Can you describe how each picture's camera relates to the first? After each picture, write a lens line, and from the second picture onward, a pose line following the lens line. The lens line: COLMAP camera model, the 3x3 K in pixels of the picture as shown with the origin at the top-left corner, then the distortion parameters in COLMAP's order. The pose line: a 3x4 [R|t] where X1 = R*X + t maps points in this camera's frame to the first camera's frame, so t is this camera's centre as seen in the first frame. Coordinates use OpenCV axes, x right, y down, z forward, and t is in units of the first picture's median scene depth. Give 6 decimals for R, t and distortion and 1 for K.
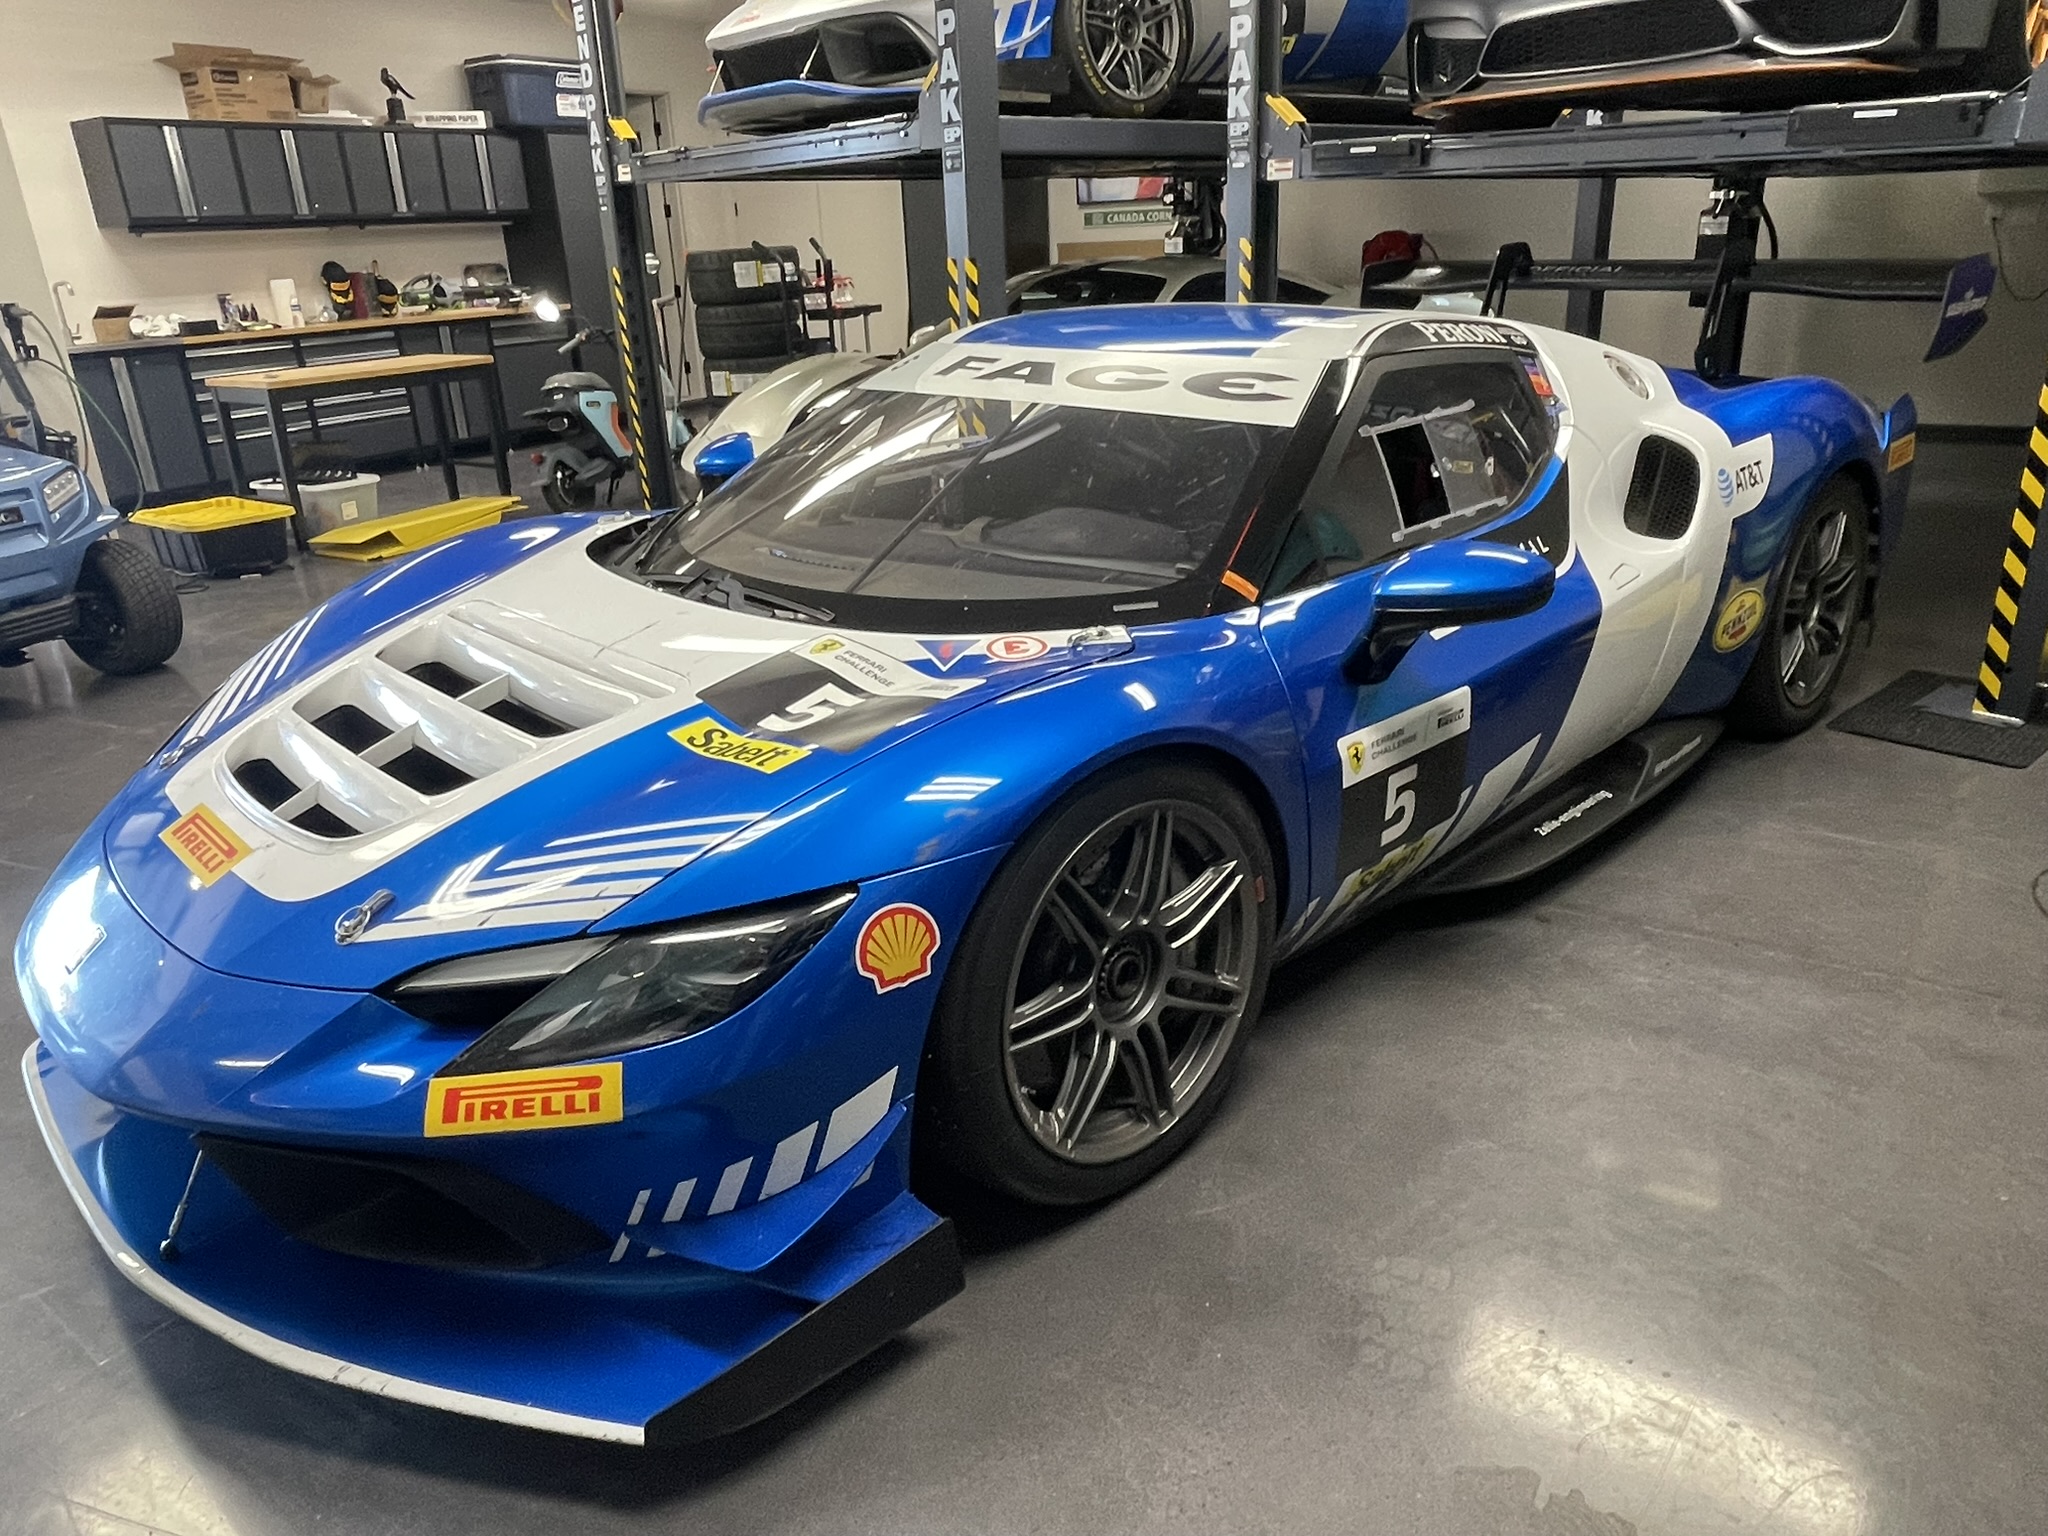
lens RADIAL K [[1366.7, 0, 1023.0], [0, 1366.7, 761.4], [0, 0, 1]] dist [-0.009766, 0.005495]
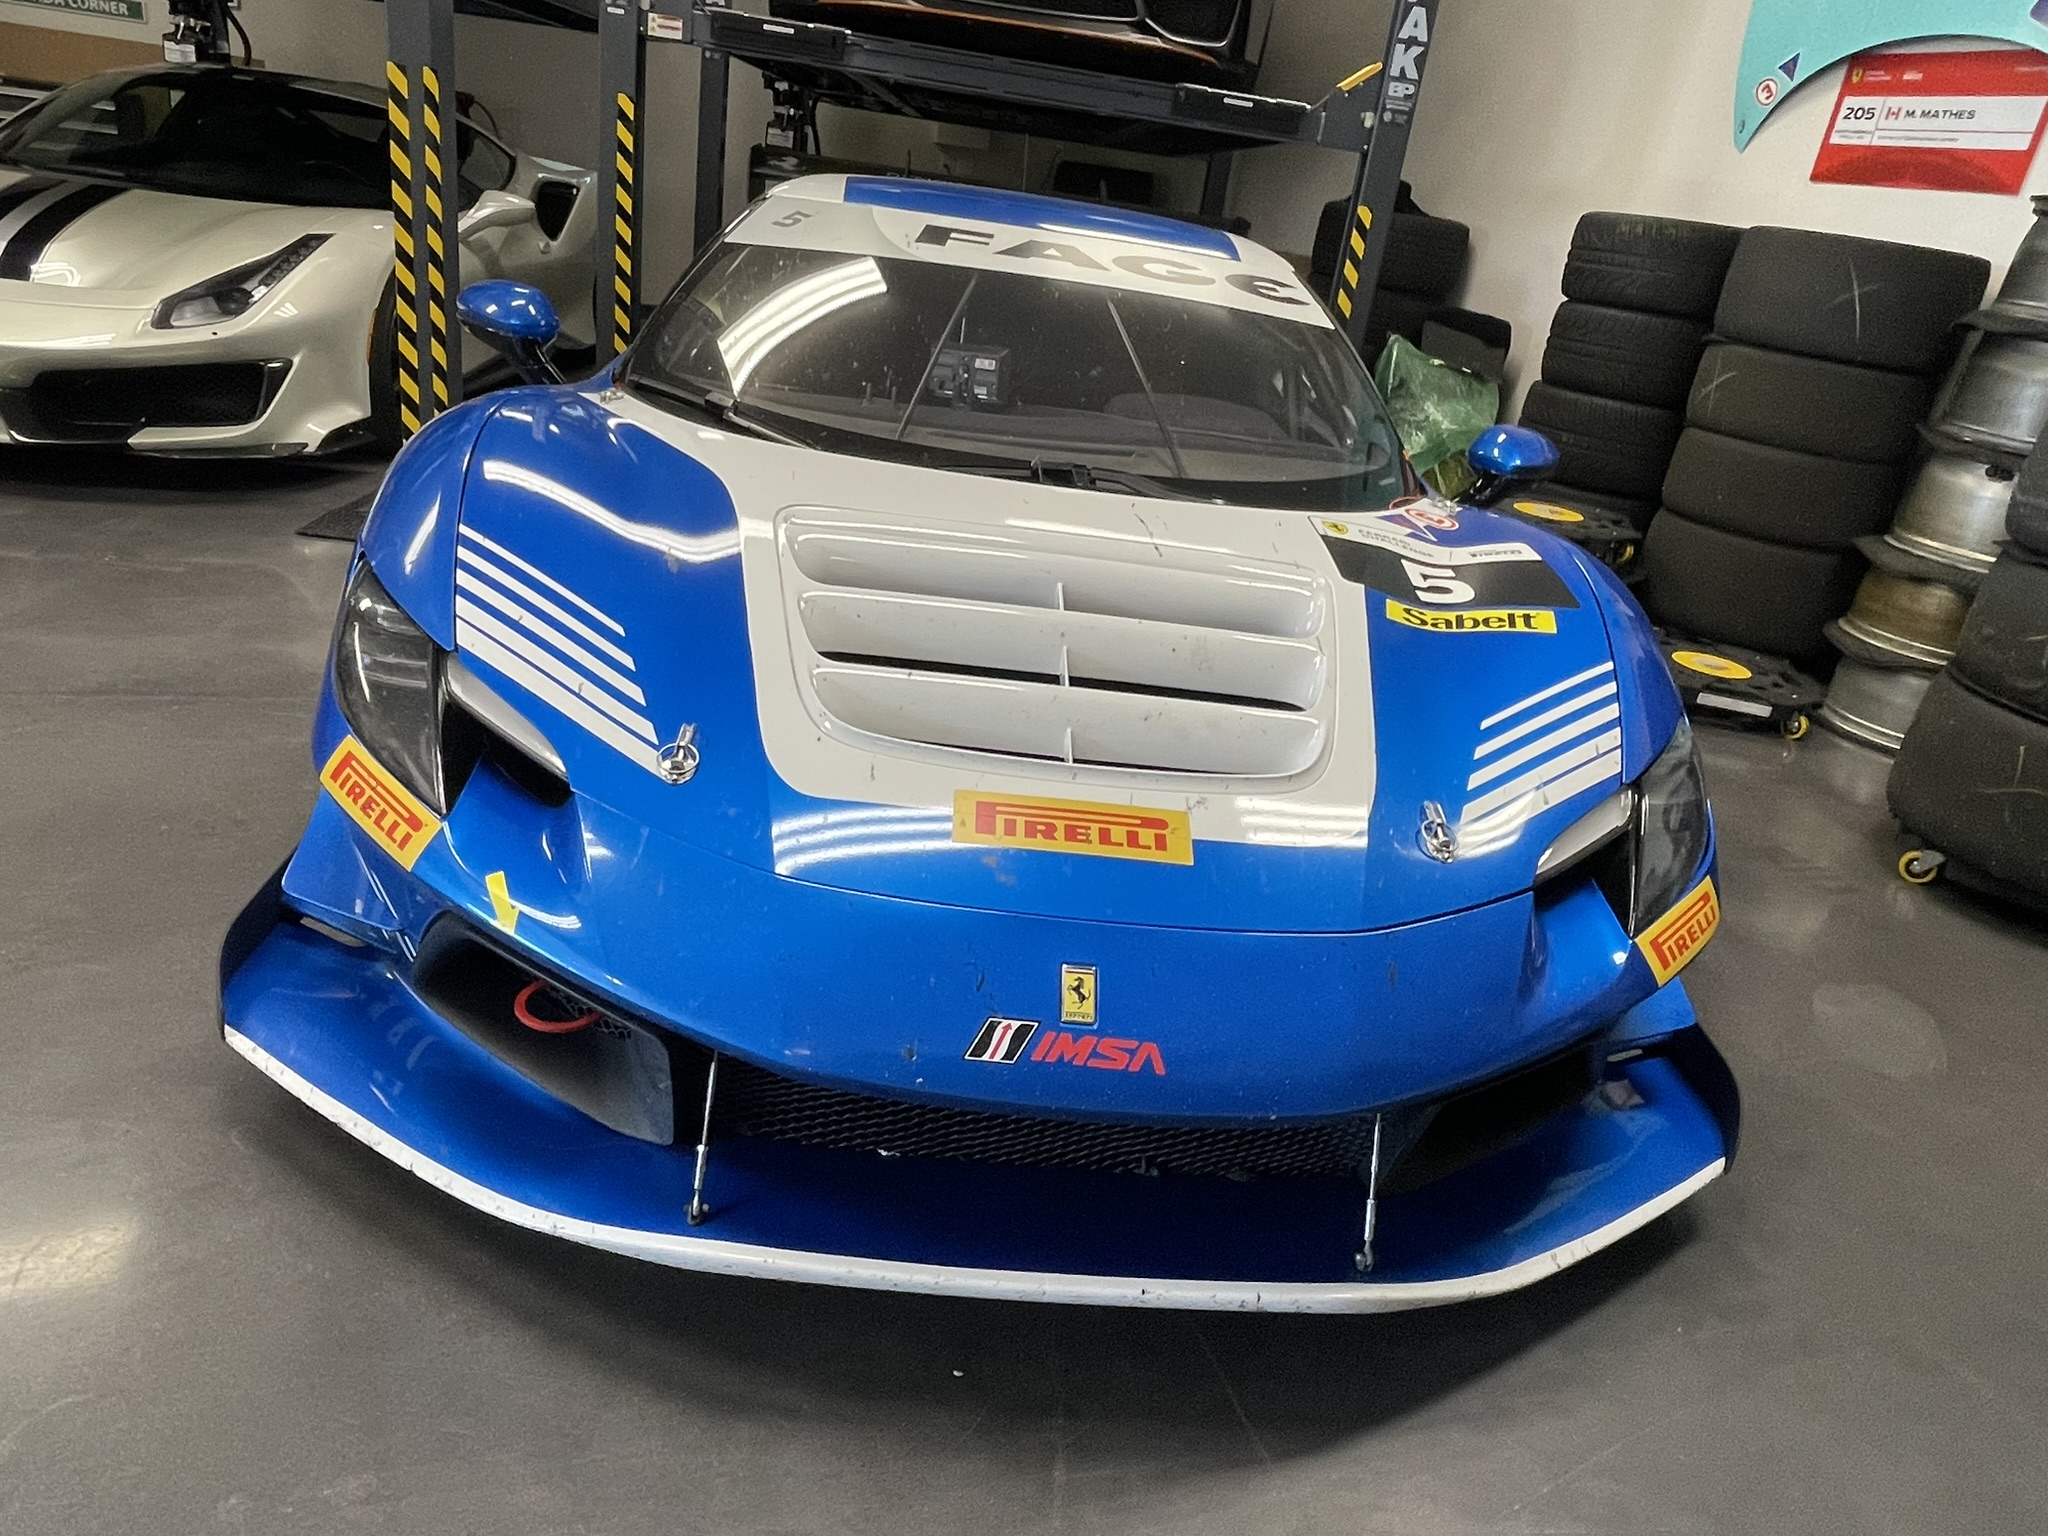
lens RADIAL K [[1366.7, 0, 1016.4], [0, 1366.7, 777.3], [0, 0, 1]] dist [-0.009766, 0.005495]
pose [[0.643577, -0.191270, 0.741097, -0.609549], [0.124456, 0.981537, 0.145247, -0.042958], [-0.755195, -0.001244, 0.655499, 0.269491]]
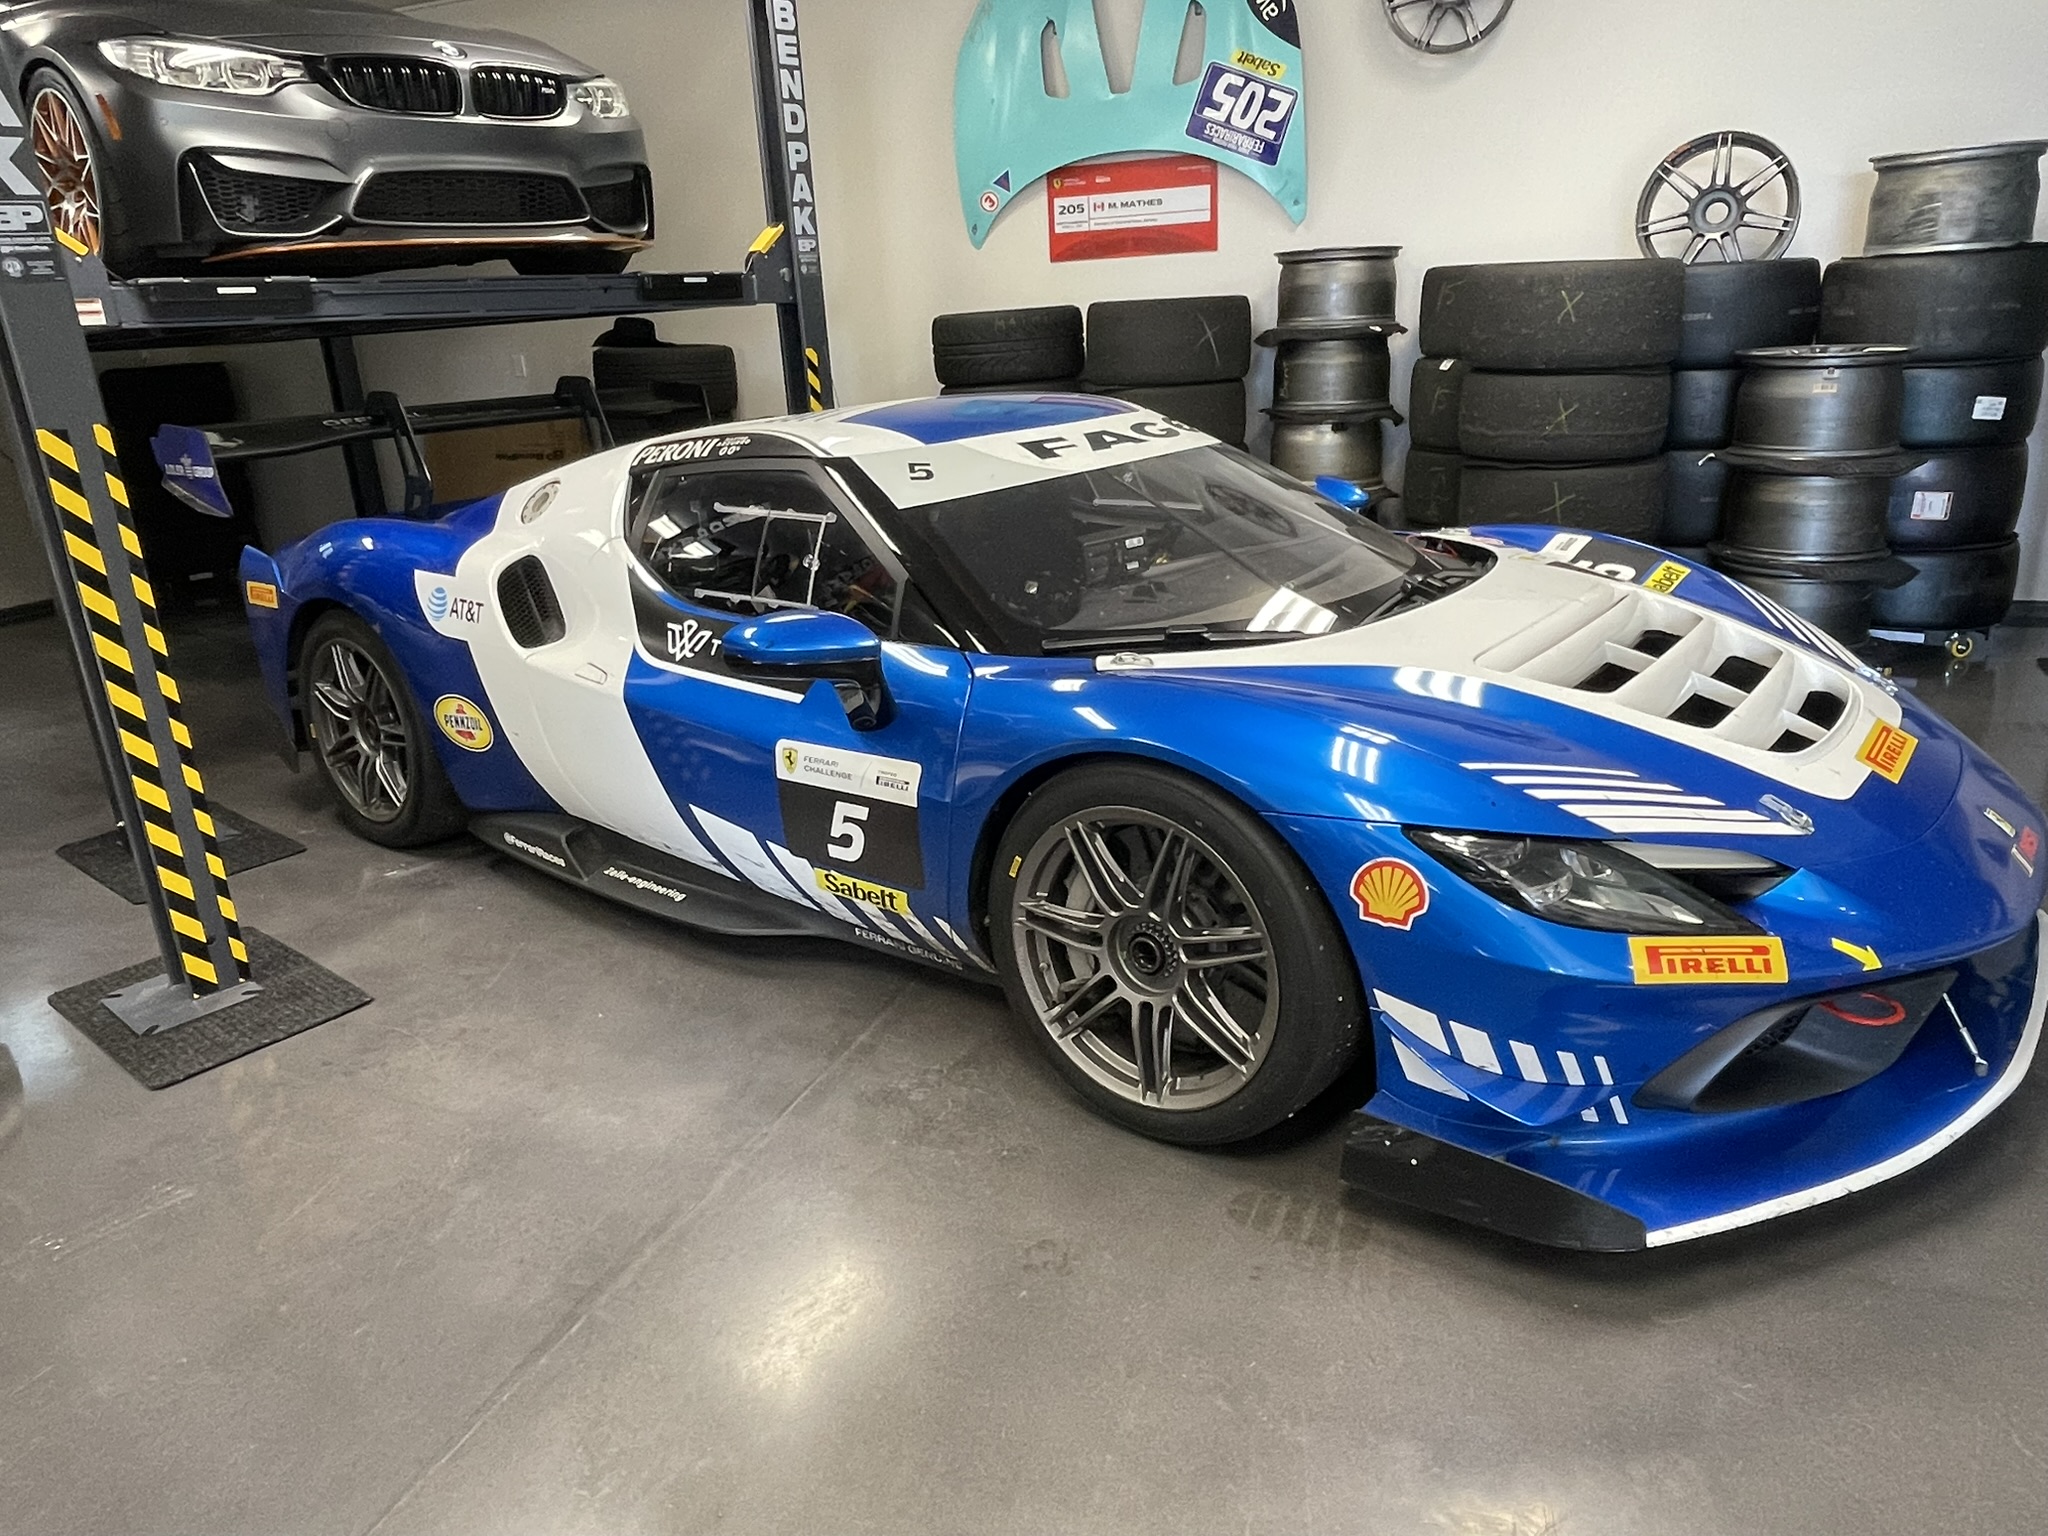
lens RADIAL K [[1366.7, 0, 1013.7], [0, 1366.7, 769.7], [0, 0, 1]] dist [-0.009766, 0.005495]
pose [[-0.133035, -0.272782, 0.952834, -0.854389], [0.417418, 0.856536, 0.303493, -0.319628], [-0.898924, 0.438105, -0.000085, 0.887369]]
